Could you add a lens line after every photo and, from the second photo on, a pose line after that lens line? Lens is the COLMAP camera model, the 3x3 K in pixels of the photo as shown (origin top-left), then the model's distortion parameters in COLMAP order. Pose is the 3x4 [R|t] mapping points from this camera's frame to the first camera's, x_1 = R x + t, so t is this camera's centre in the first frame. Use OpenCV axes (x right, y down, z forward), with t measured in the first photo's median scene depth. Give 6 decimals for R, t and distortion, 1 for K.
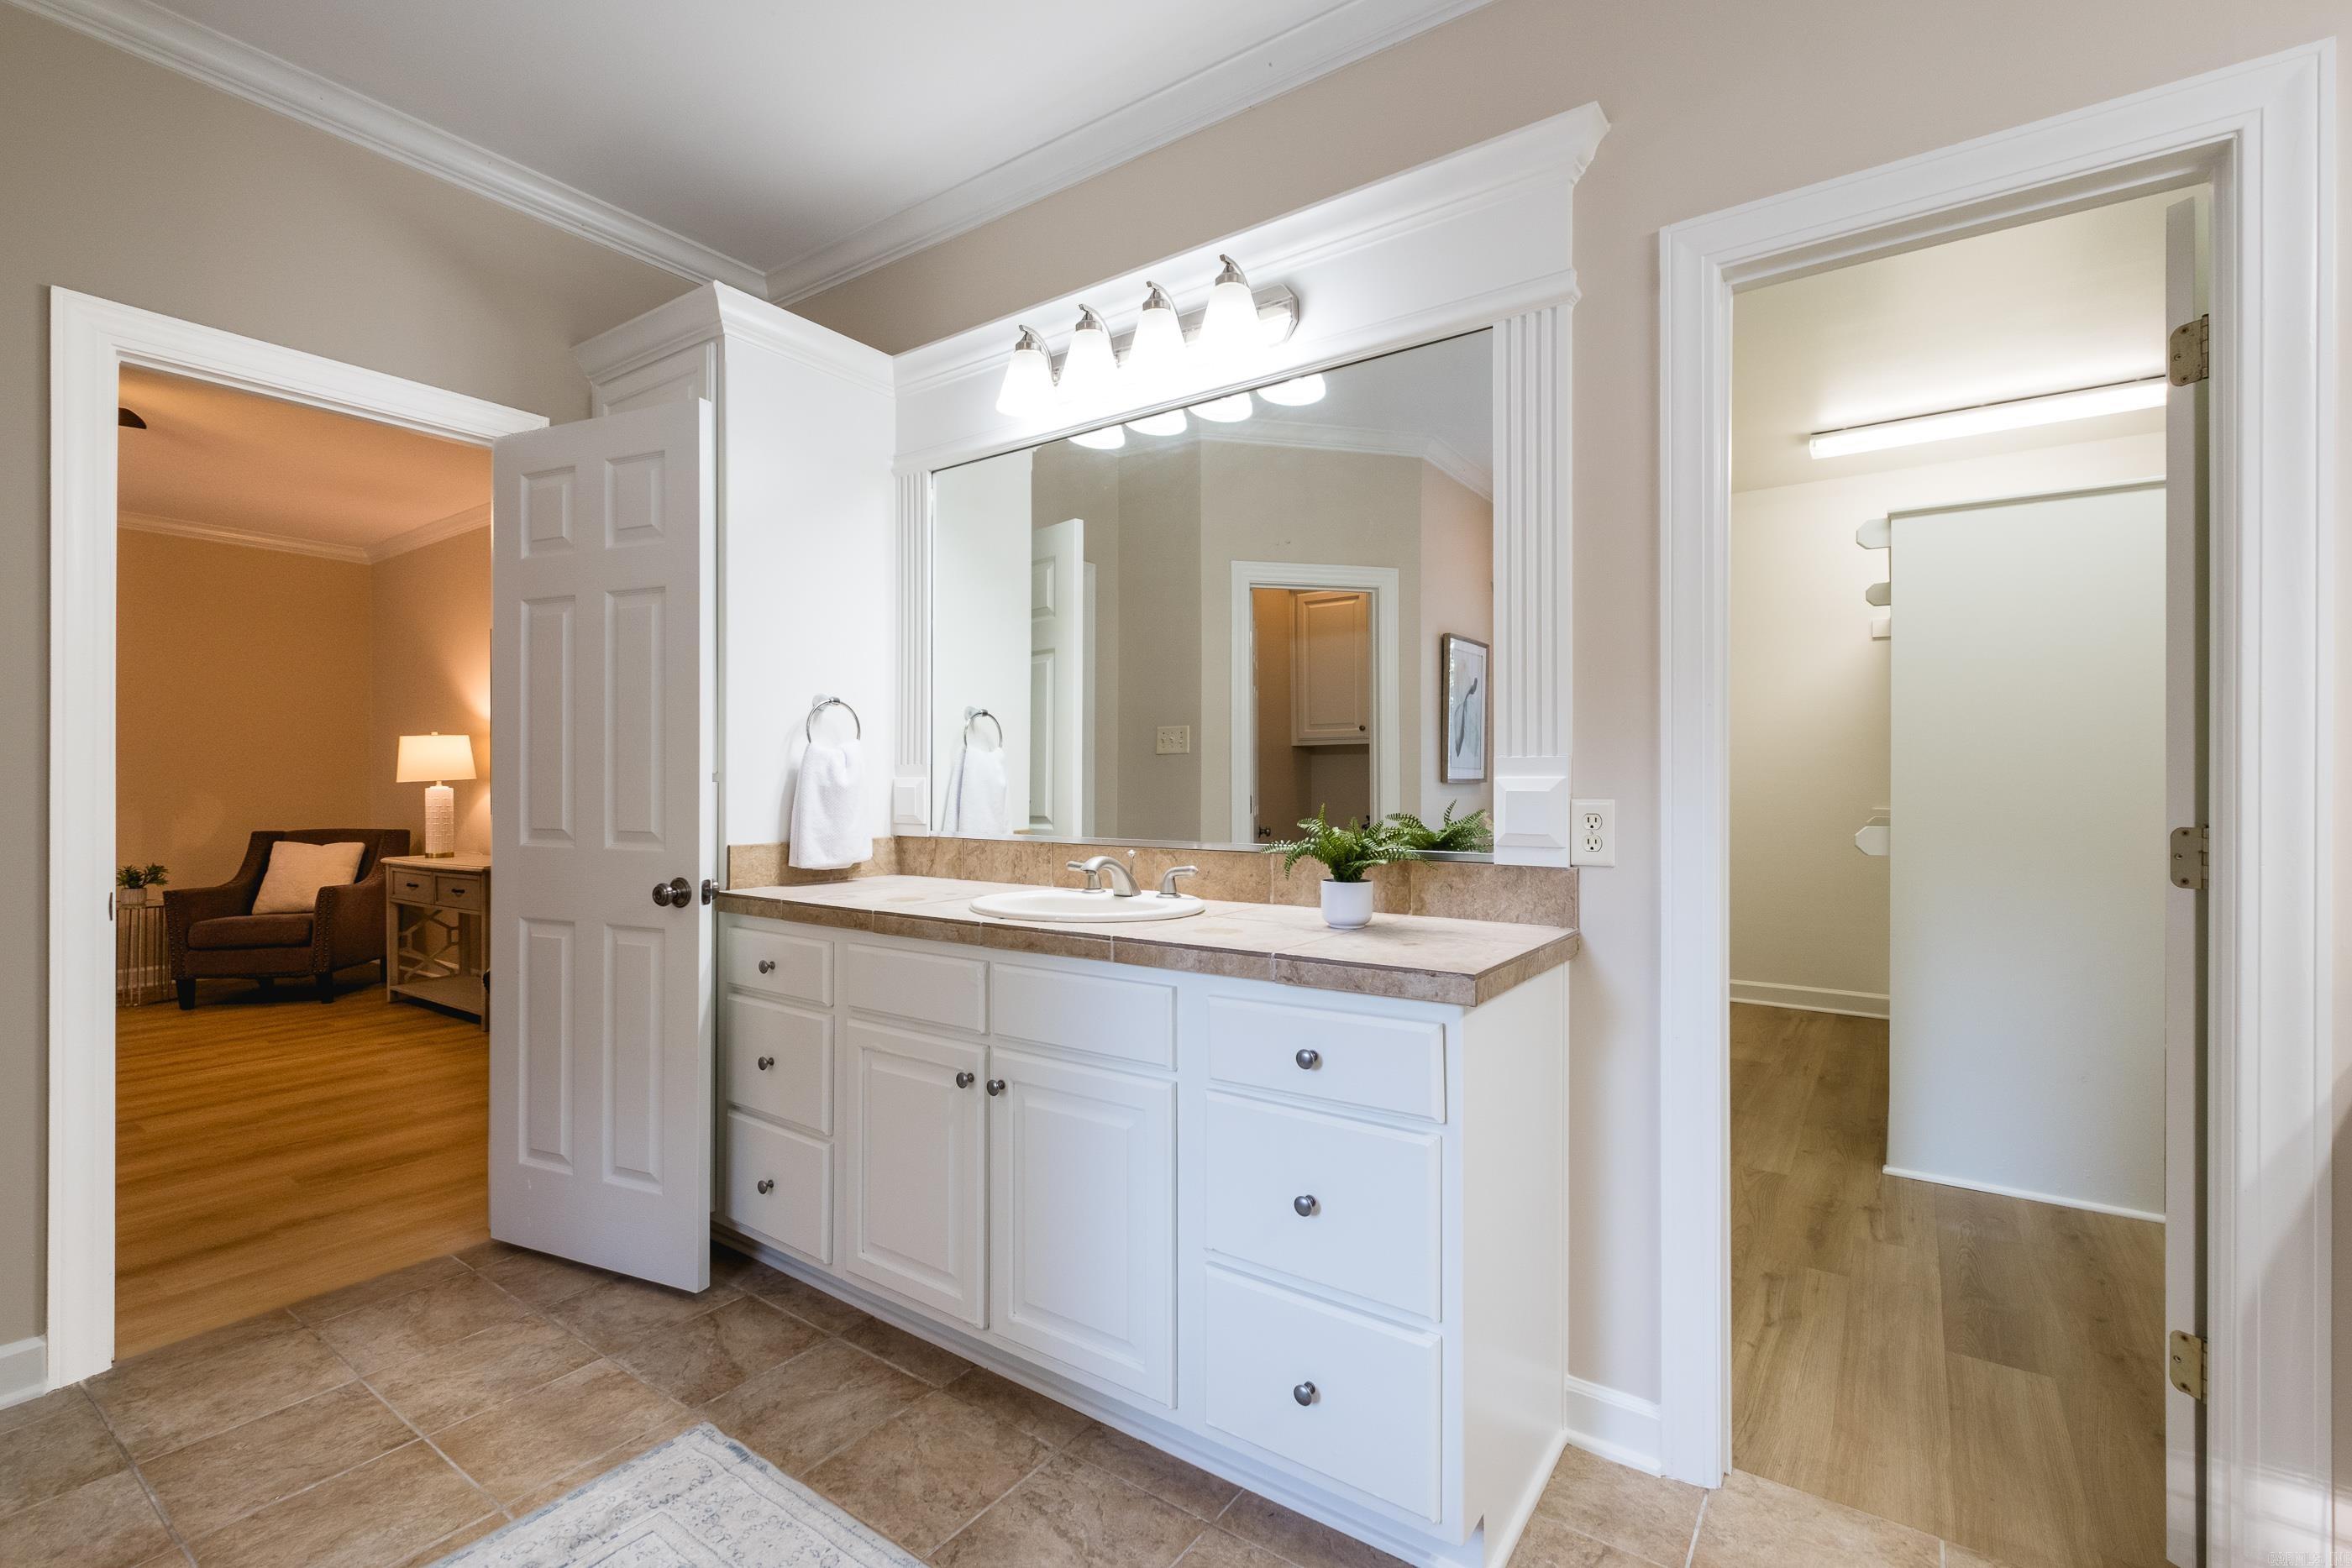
lens RADIAL K [[1028.9, 0, 1167.3], [0, 1028.9, 796.8], [0, 0, 1]] dist [0.004871, -0.004218]
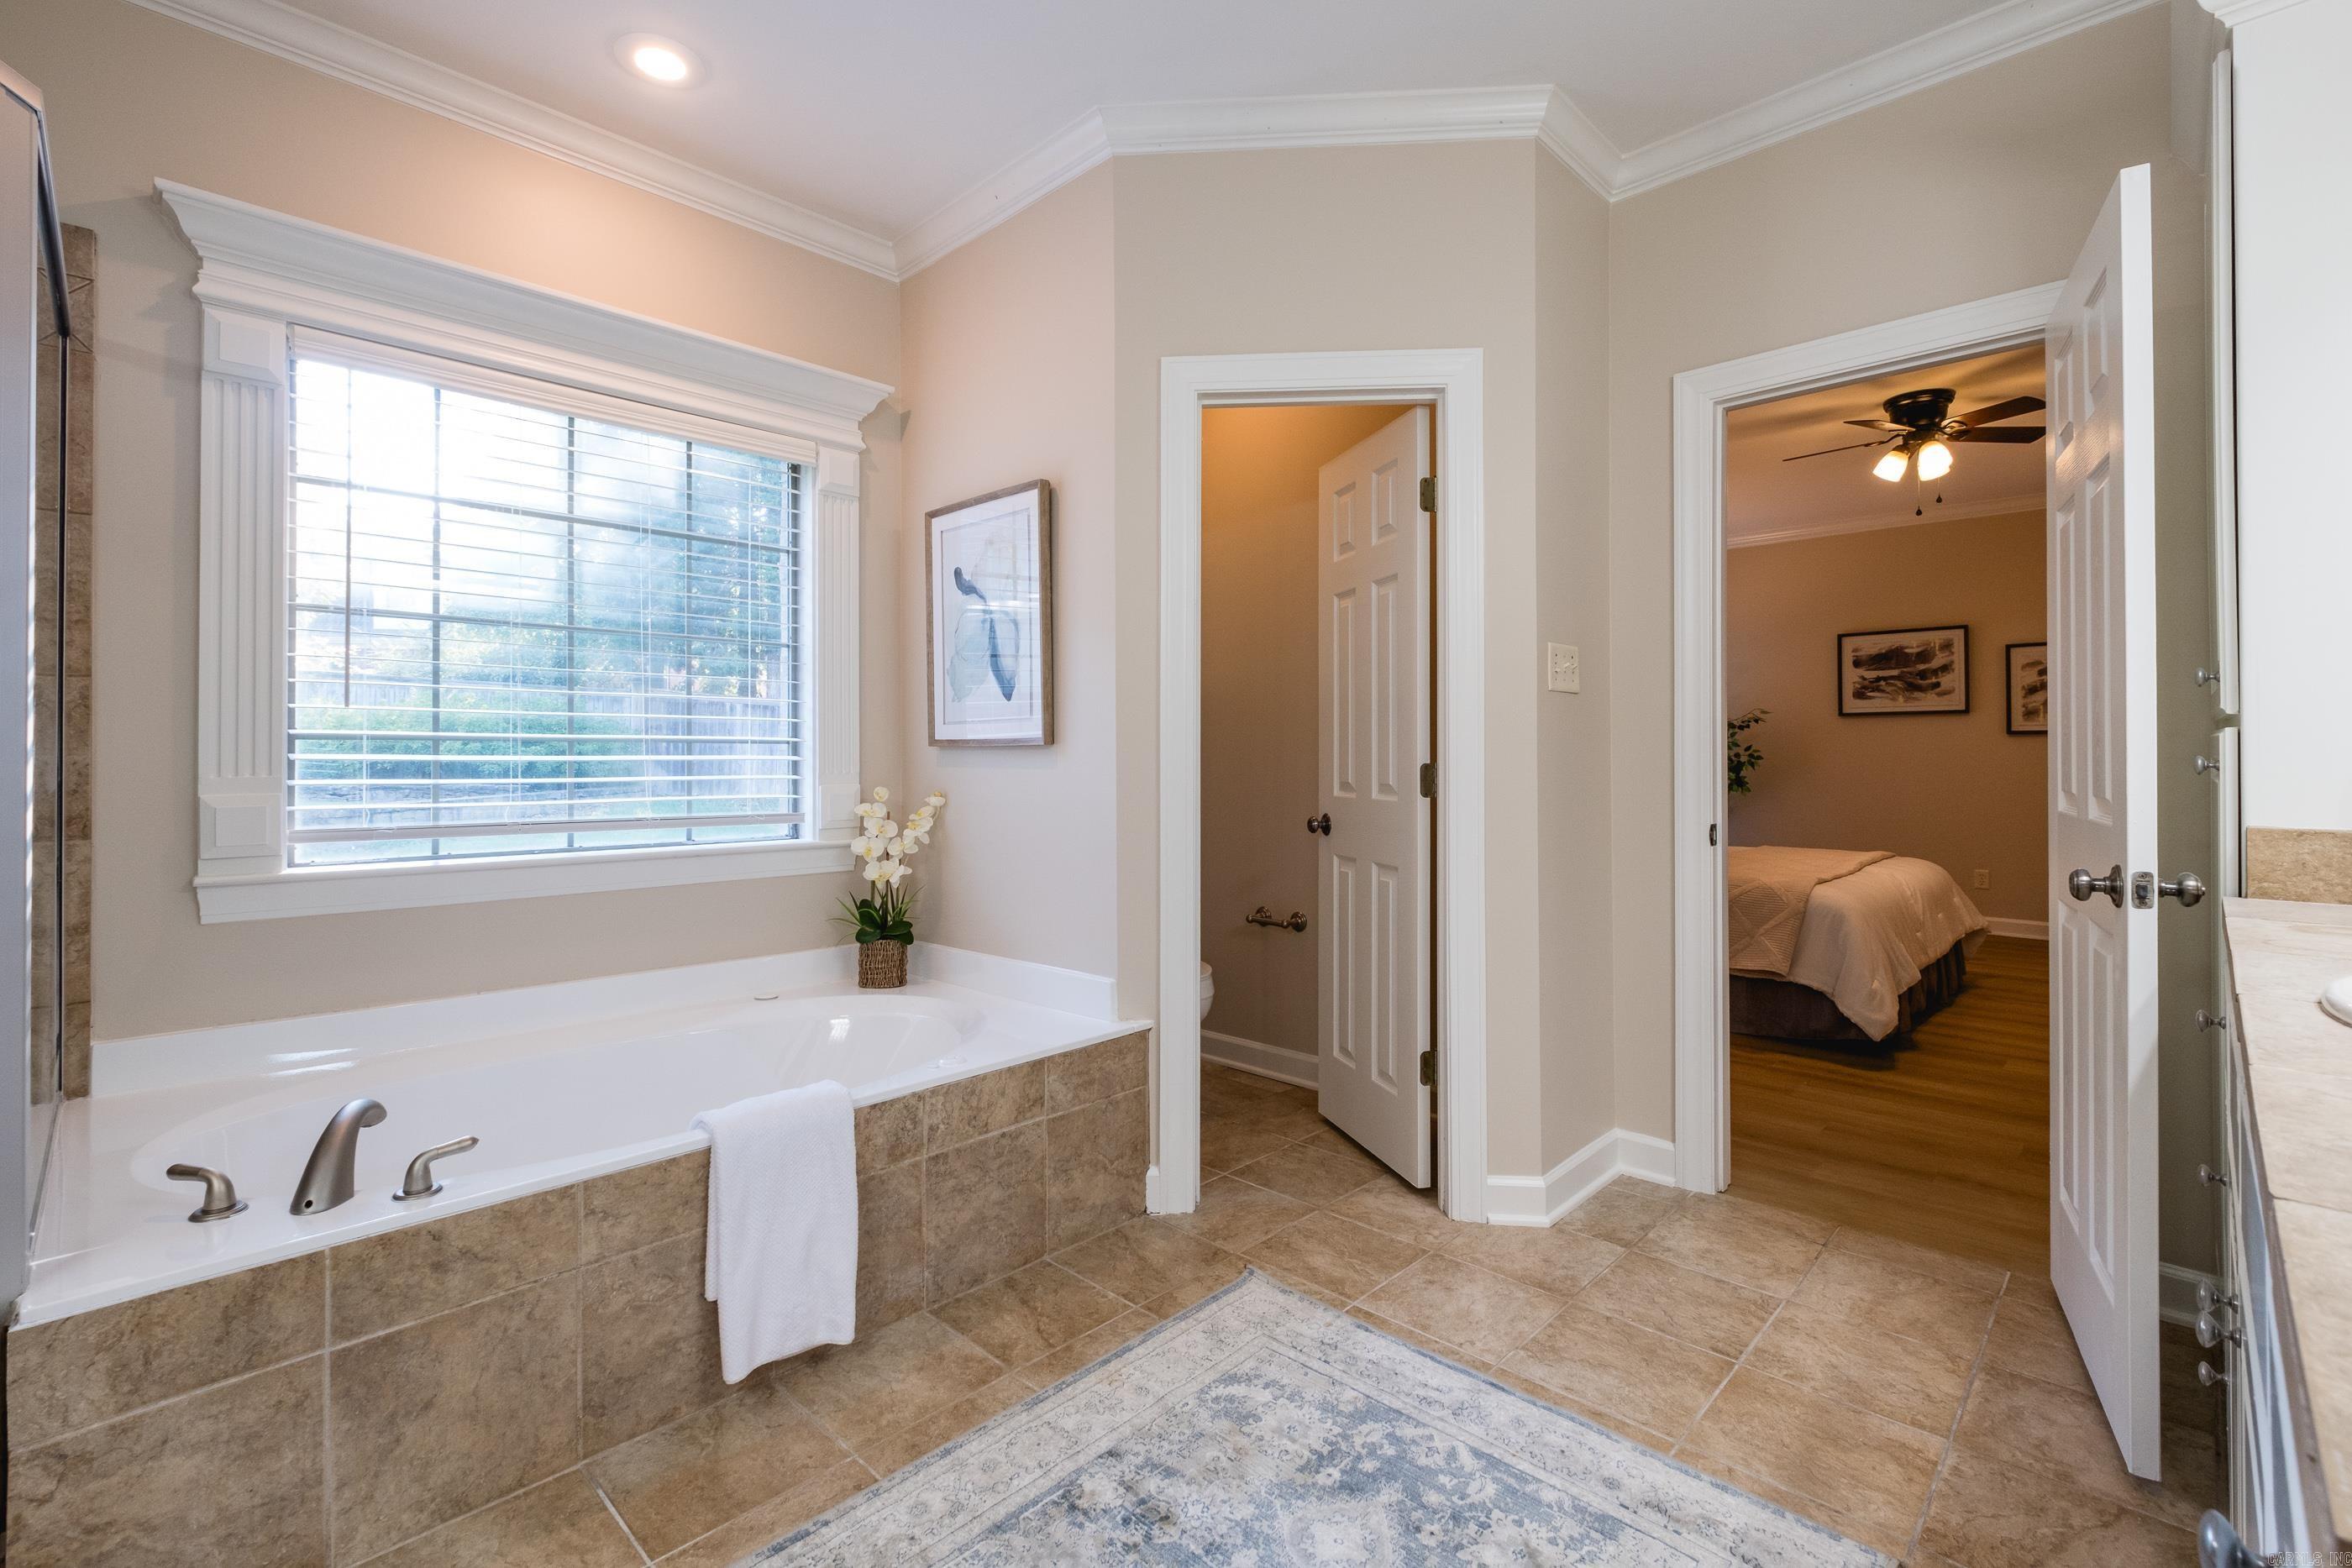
lens RADIAL K [[1028.9, 0, 1171.1], [0, 1028.9, 761.3], [0, 0, 1]] dist [0.004871, -0.004218]
pose [[-0.183492, 0.000302, -0.983021, 0.397906], [0.005594, 0.999984, -0.000737, 0.003656], [0.983005, -0.005634, -0.183491, 0.591841]]
